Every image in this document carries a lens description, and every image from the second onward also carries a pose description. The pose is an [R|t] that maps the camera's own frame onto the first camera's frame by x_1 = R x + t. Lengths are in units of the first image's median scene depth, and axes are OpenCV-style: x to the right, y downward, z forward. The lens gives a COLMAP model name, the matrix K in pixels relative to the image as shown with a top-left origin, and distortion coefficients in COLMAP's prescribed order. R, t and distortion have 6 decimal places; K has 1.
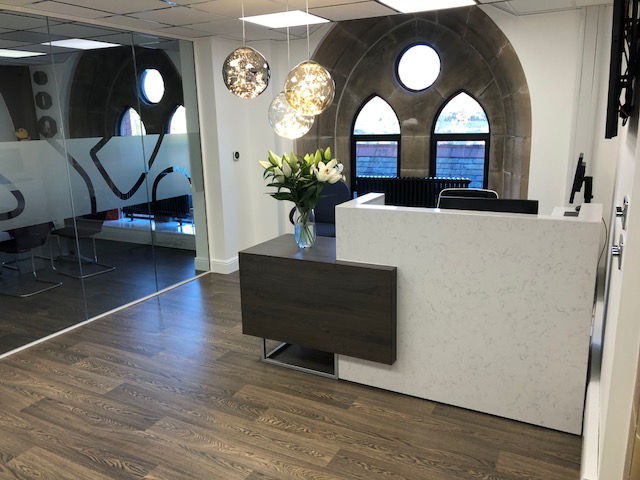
lens RADIAL K [[526.1, 0, 320.2], [0, 526.1, 239.3], [0, 0, 1]] dist [0.045022, -0.046308]
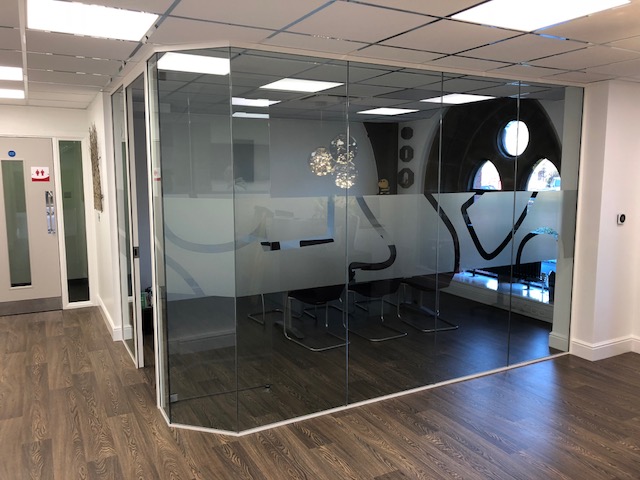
lens RADIAL K [[526.1, 0, 320.3], [0, 526.1, 236.1], [0, 0, 1]] dist [0.045022, -0.046308]
pose [[0.831177, 0.088054, -0.548991, -0.092736], [-0.141656, 0.988334, -0.055947, -0.019577], [0.537660, 0.124270, 0.833954, 0.062976]]
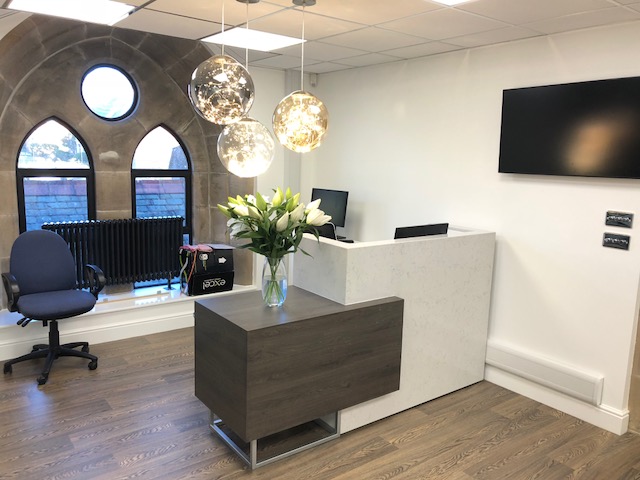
lens RADIAL K [[526.1, 0, 317.3], [0, 526.1, 236.8], [0, 0, 1]] dist [0.045022, -0.046308]
pose [[0.414475, -0.105488, 0.903926, -0.821755], [0.163994, 0.985657, 0.039830, -0.126669], [-0.895163, 0.131730, 0.425830, 0.626477]]
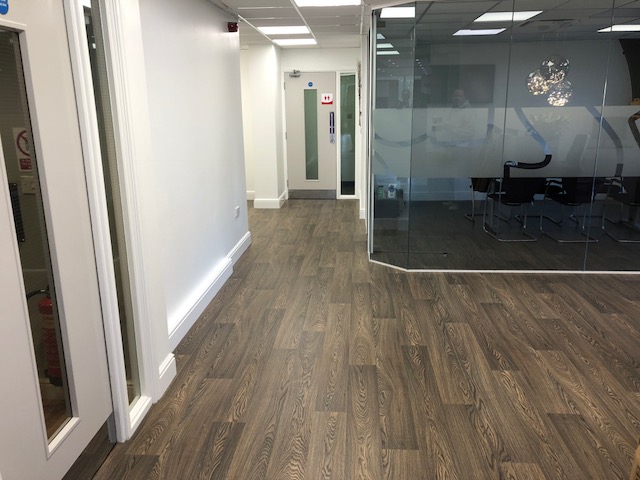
lens RADIAL K [[526.1, 0, 317.3], [0, 526.1, 237.1], [0, 0, 1]] dist [0.045022, -0.046308]
pose [[0.404526, 0.239620, -0.882576, 0.239580], [-0.200020, 0.964880, 0.170287, 0.004982], [0.892385, 0.107648, 0.438248, 0.003155]]
